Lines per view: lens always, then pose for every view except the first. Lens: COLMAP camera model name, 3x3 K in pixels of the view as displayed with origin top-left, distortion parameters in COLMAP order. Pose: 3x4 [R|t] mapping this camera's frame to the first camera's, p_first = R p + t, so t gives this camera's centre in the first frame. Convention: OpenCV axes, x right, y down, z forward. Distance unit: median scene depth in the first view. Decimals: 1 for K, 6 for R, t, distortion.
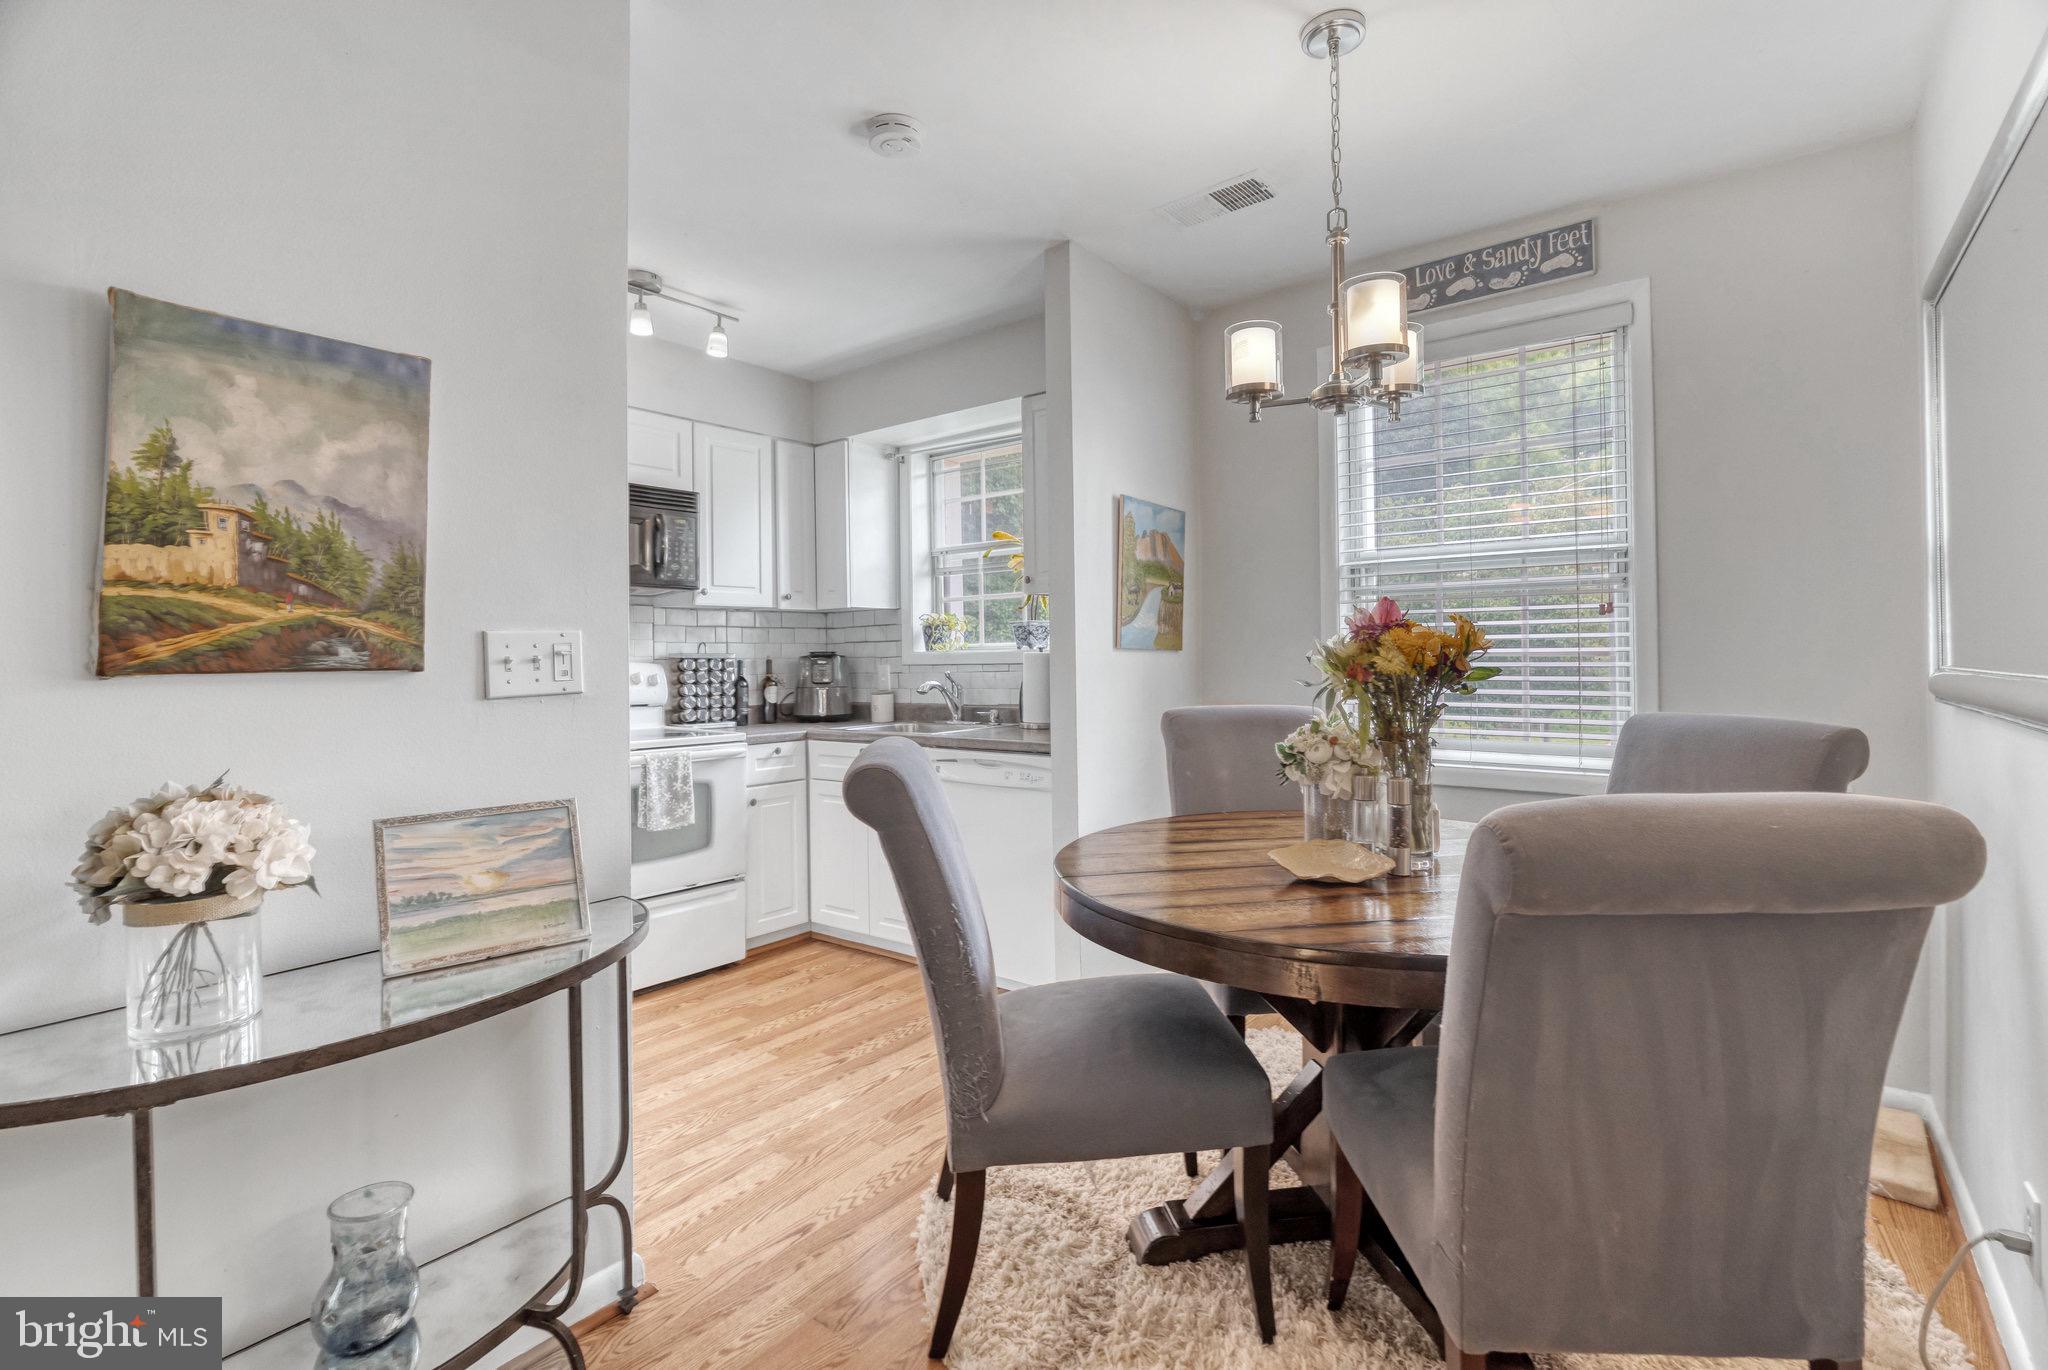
lens RADIAL K [[951.6, 0, 1026.9], [0, 951.6, 650.5], [0, 0, 1]] dist [-0.001372, -0.000035]
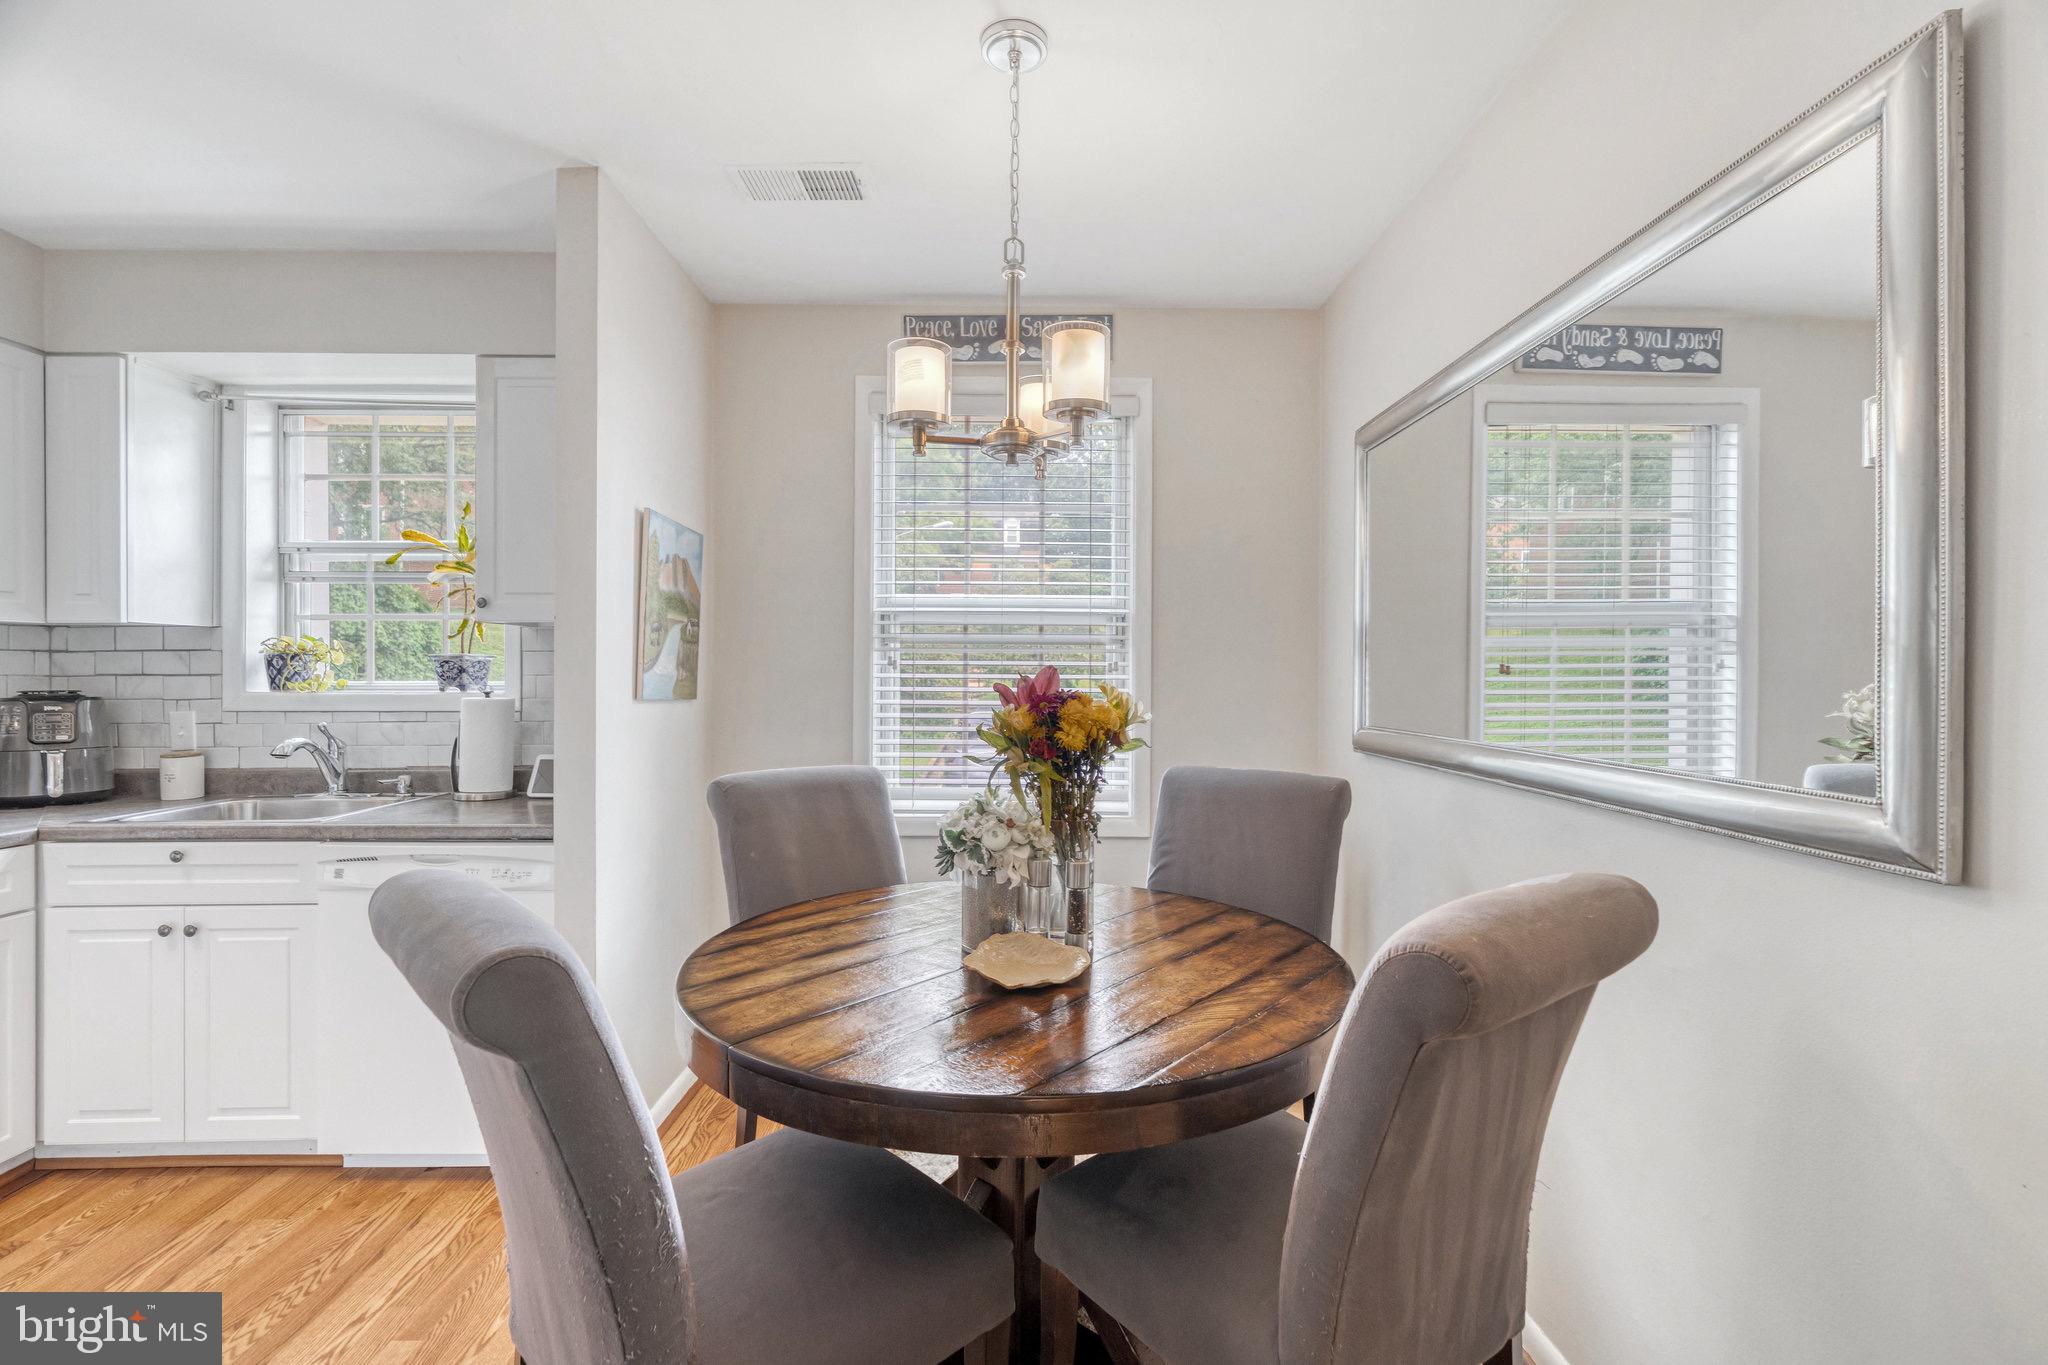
lens RADIAL K [[945.7, 0, 1021.2], [0, 945.7, 675.7], [0, 0, 1]] dist [0.002618, 0.001166]
pose [[0.784163, 0.015554, 0.620360, -0.119881], [-0.019719, 0.999806, -0.000141, -0.023944], [-0.620242, -0.012122, 0.784317, 0.147946]]
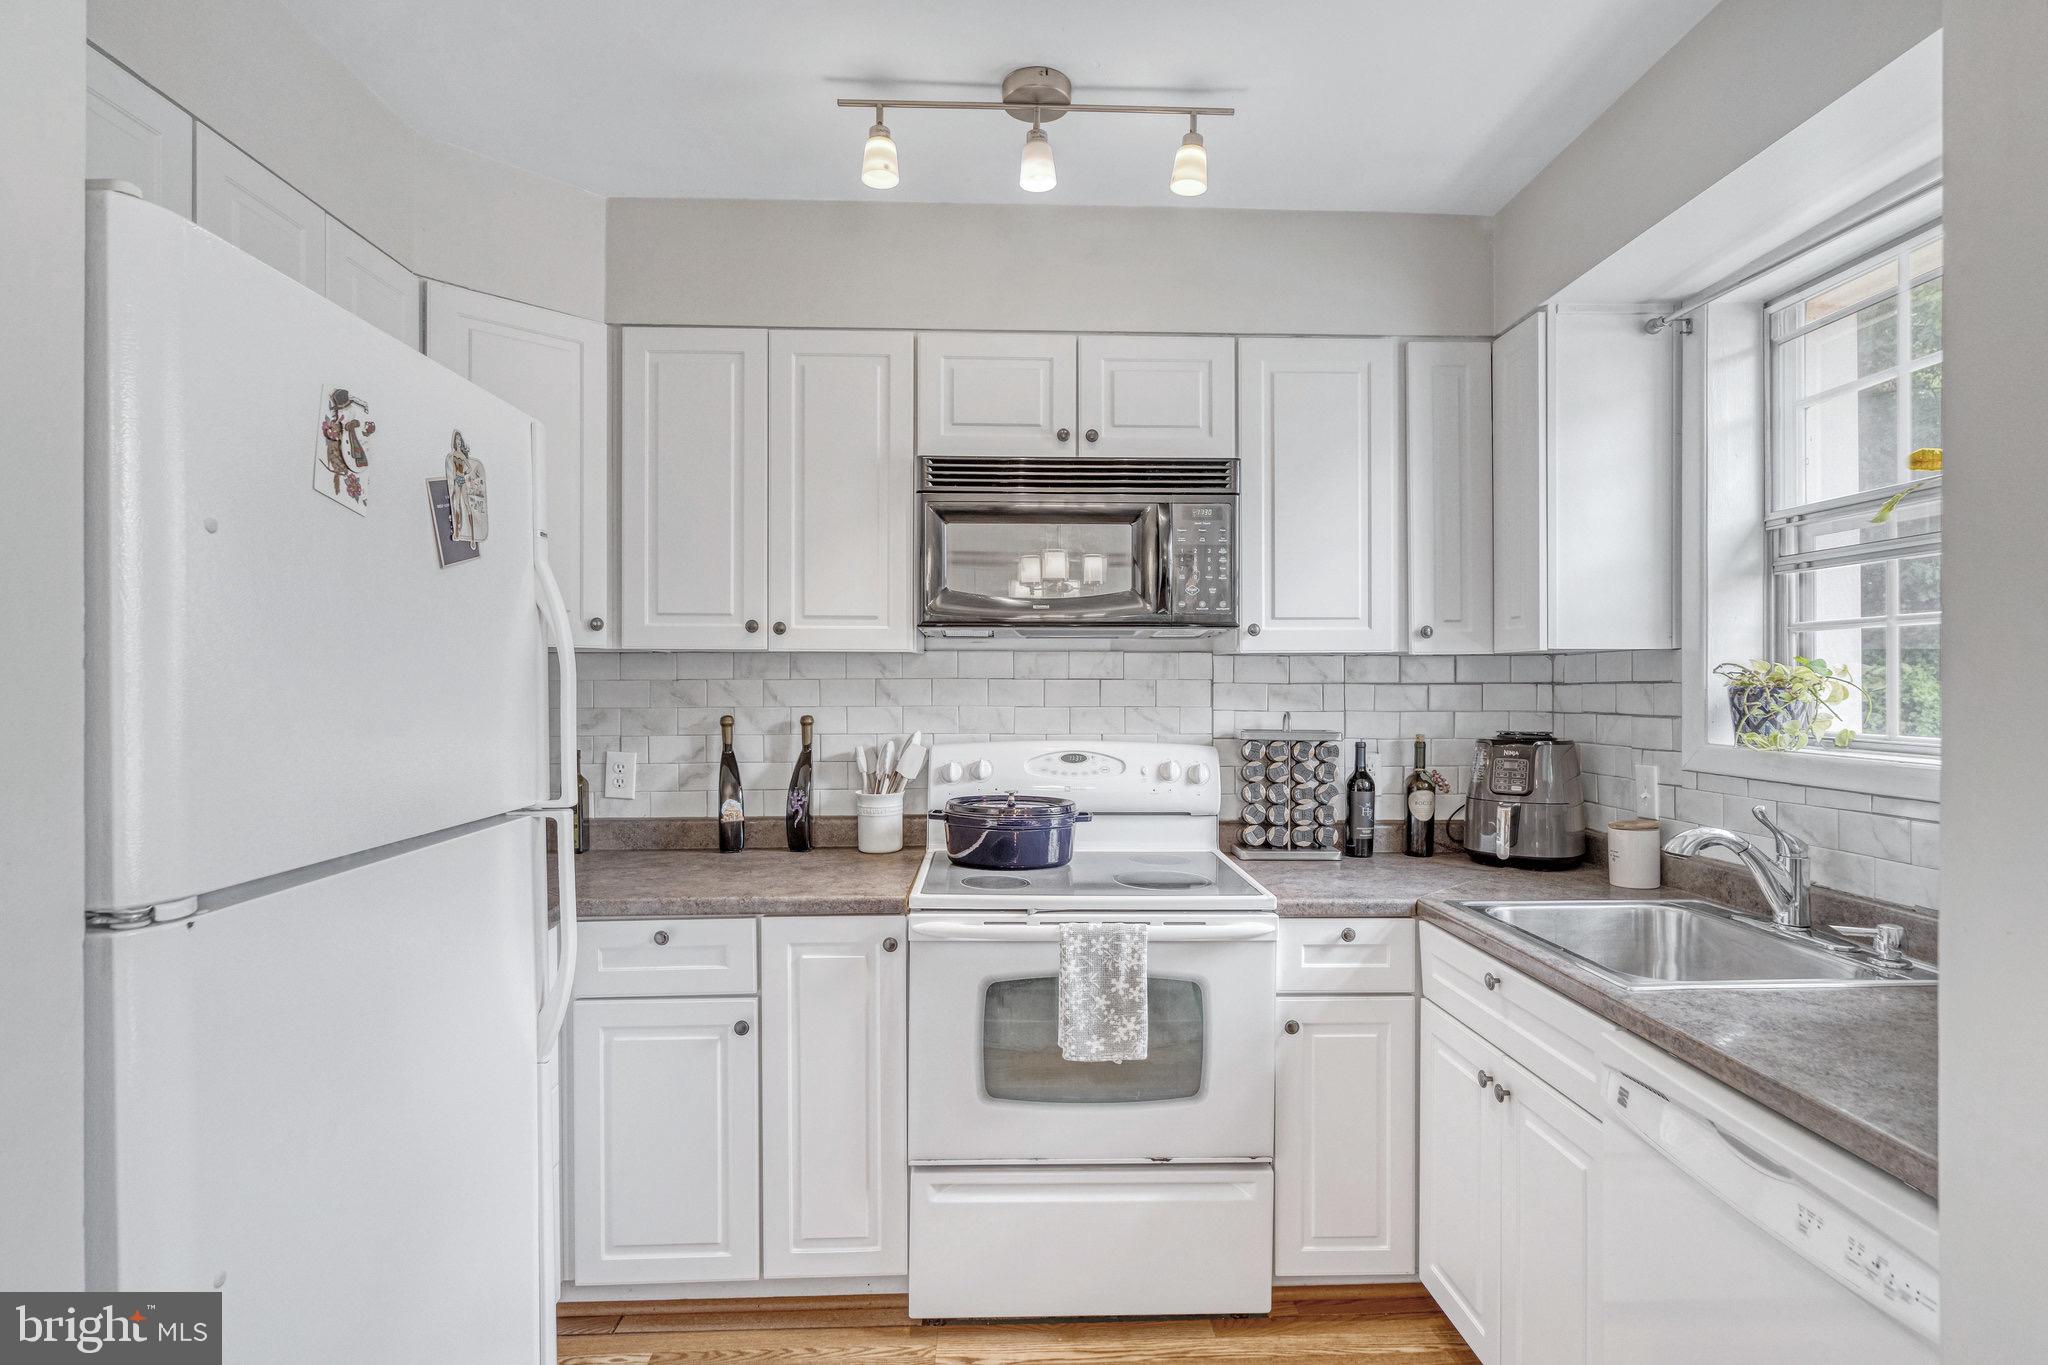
lens RADIAL K [[1041.0, 0, 1053.6], [0, 1041.0, 681.7], [0, 0, 1]] dist [-0.012374, -0.000312]
pose [[0.650252, 0.015517, -0.759560, 0.060796], [-0.002344, 0.999828, 0.018419, -0.041782], [0.759715, -0.010197, 0.650177, 0.500684]]
